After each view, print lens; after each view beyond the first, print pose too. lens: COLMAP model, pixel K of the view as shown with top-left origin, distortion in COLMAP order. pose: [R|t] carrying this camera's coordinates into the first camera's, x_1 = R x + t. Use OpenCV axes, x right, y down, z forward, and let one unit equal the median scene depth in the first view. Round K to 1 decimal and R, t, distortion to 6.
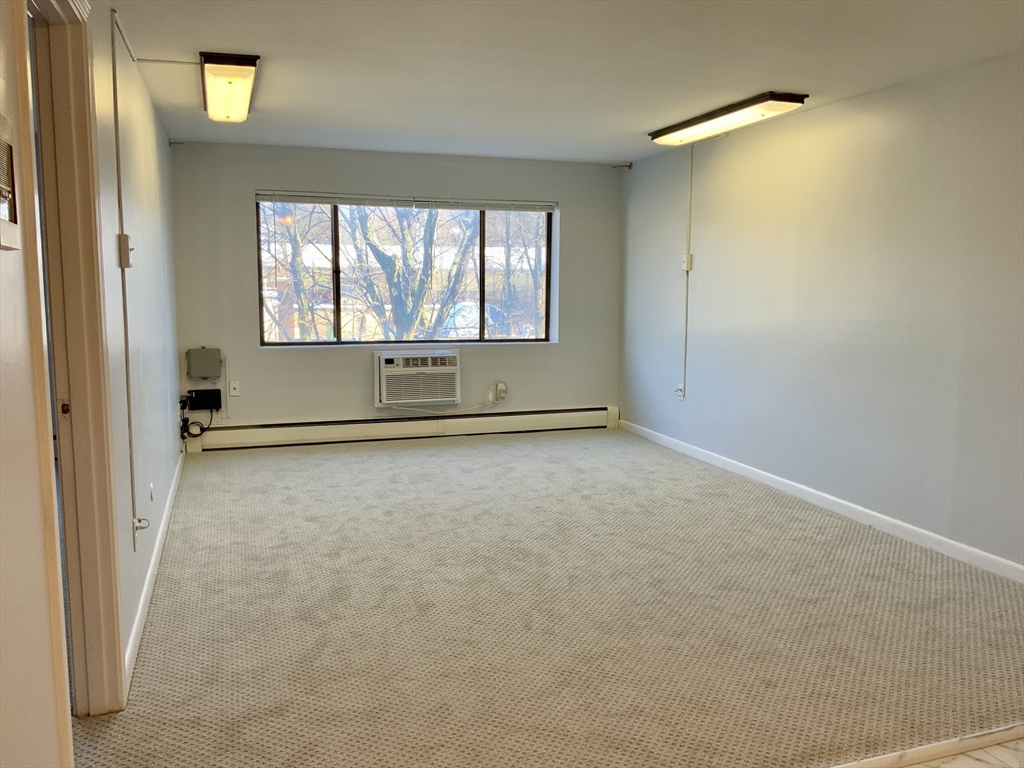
lens RADIAL K [[843.1, 0, 512.0], [0, 843.1, 384.0], [0, 0, 1]] dist [0.123621, -0.176613]
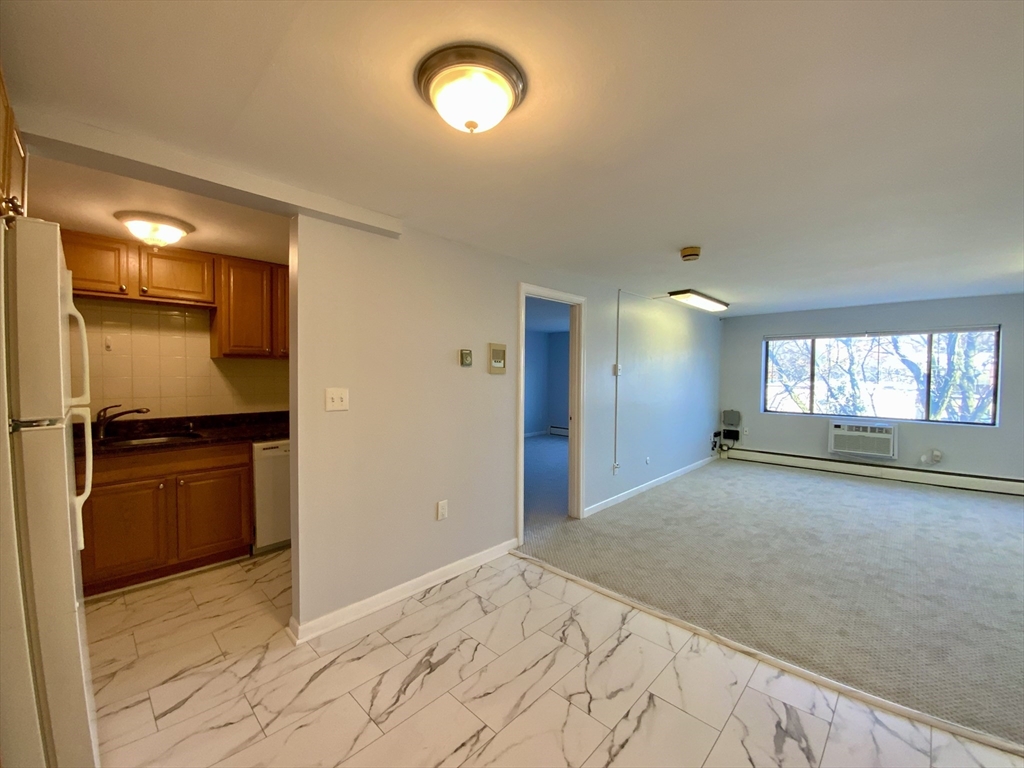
lens RADIAL K [[414.2, 0, 512.0], [0, 414.2, 384.0], [0, 0, 1]] dist [-0.001940, -0.000446]
pose [[0.470404, 0.018661, -0.882254, 0.390373], [-0.111402, 0.993034, -0.038394, -0.008892], [0.875391, 0.116345, 0.469206, 0.022388]]
